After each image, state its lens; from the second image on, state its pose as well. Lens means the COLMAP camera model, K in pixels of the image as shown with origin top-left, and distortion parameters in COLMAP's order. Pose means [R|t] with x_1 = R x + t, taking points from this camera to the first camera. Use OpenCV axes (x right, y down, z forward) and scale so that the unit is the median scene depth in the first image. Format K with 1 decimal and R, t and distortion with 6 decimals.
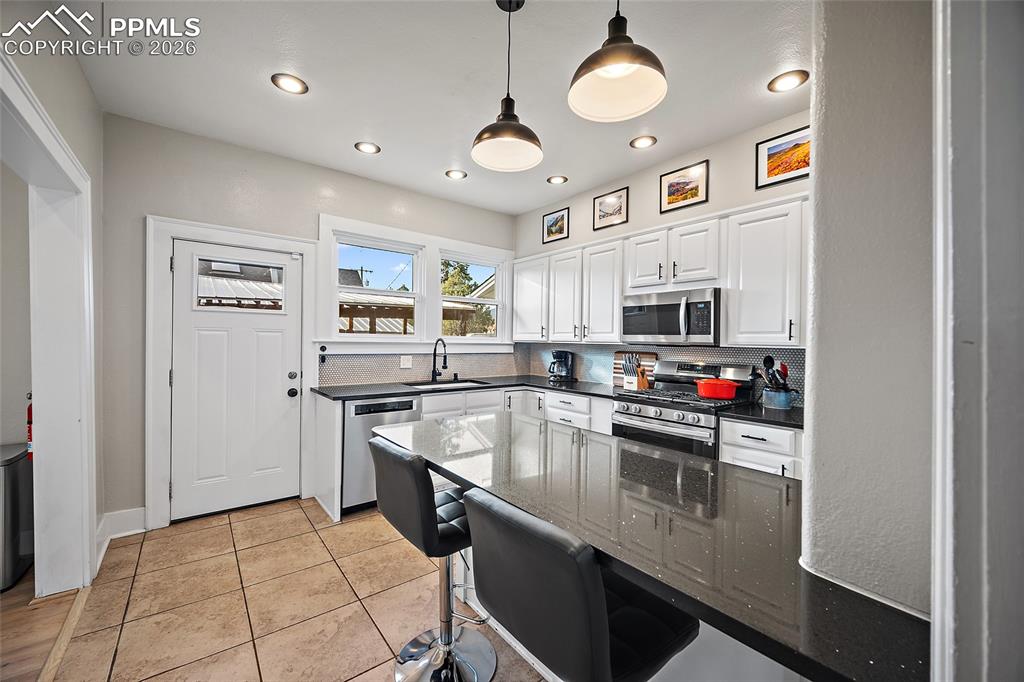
lens RADIAL K [[397.4, 0, 507.3], [0, 397.4, 342.0], [0, 0, 1]] dist [-0.004488, -0.000321]
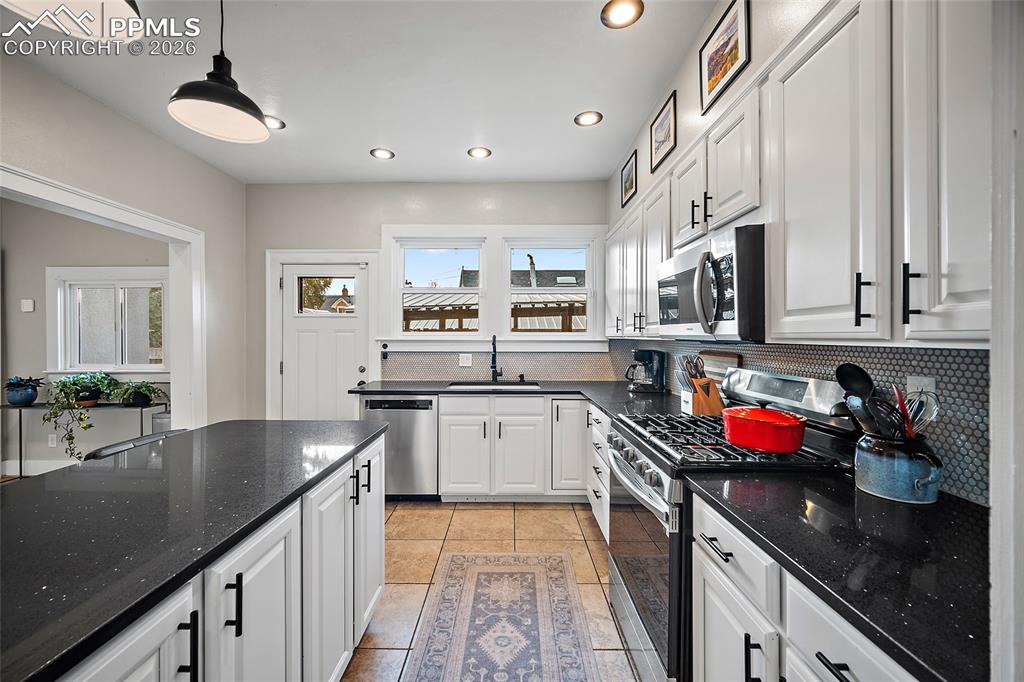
lens RADIAL K [[399.0, 0, 506.0], [0, 399.0, 338.1], [0, 0, 1]] dist [0.000700, 0.000074]
pose [[0.780074, -0.010819, -0.625594, 0.455126], [0.007177, 0.999939, -0.008344, 0.005298], [0.625646, 0.002019, 0.780104, 0.316351]]
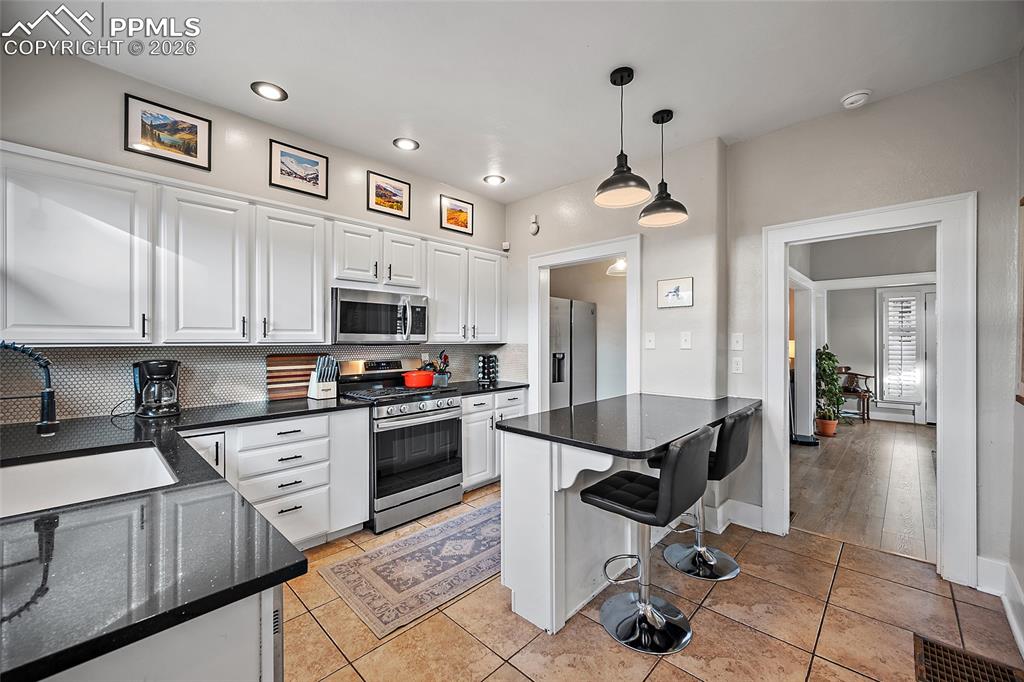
lens RADIAL K [[397.4, 0, 507.3], [0, 397.4, 342.0], [0, 0, 1]] dist [-0.004488, -0.000321]
pose [[-0.126043, -0.016224, 0.991892, -0.544893], [0.007240, 0.999825, 0.017273, -0.011059], [-0.991998, 0.009358, -0.125903, 0.682105]]
